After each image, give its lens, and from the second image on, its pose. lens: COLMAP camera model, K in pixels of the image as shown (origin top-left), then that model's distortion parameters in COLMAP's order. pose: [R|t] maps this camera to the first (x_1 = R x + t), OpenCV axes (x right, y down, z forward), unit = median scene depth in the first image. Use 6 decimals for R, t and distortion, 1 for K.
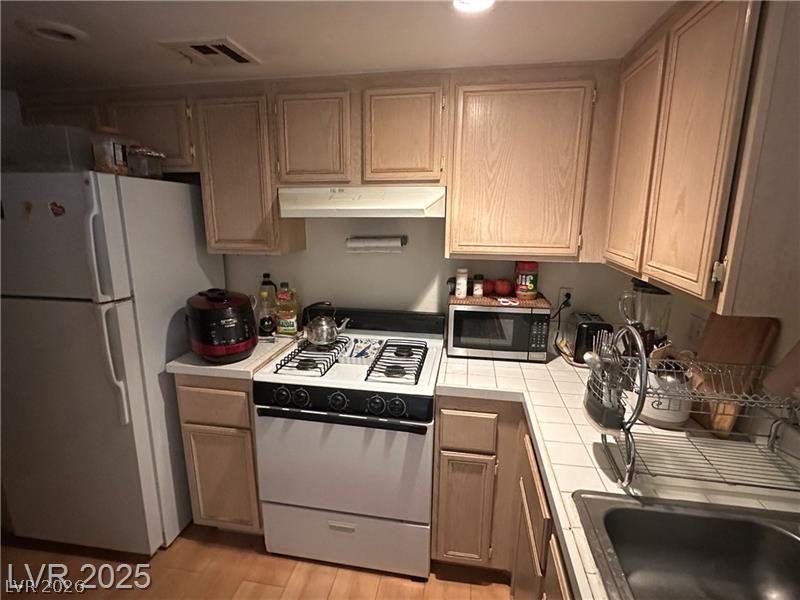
lens RADIAL K [[397.3, 0, 400.0], [0, 397.3, 300.0], [0, 0, 1]] dist [-0.002255, -0.000362]
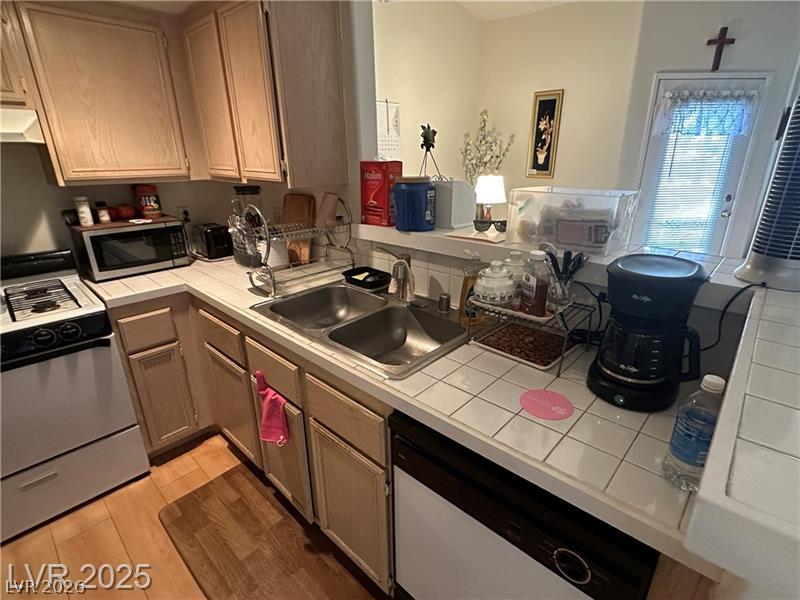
lens RADIAL K [[402.9, 0, 400.0], [0, 402.9, 300.0], [0, 0, 1]] dist [-0.002340, 0.000512]
pose [[0.548850, -0.295220, 0.782054, -0.308771], [0.198446, 0.954831, 0.221172, 0.119872], [-0.812024, 0.033805, 0.582644, -0.290852]]
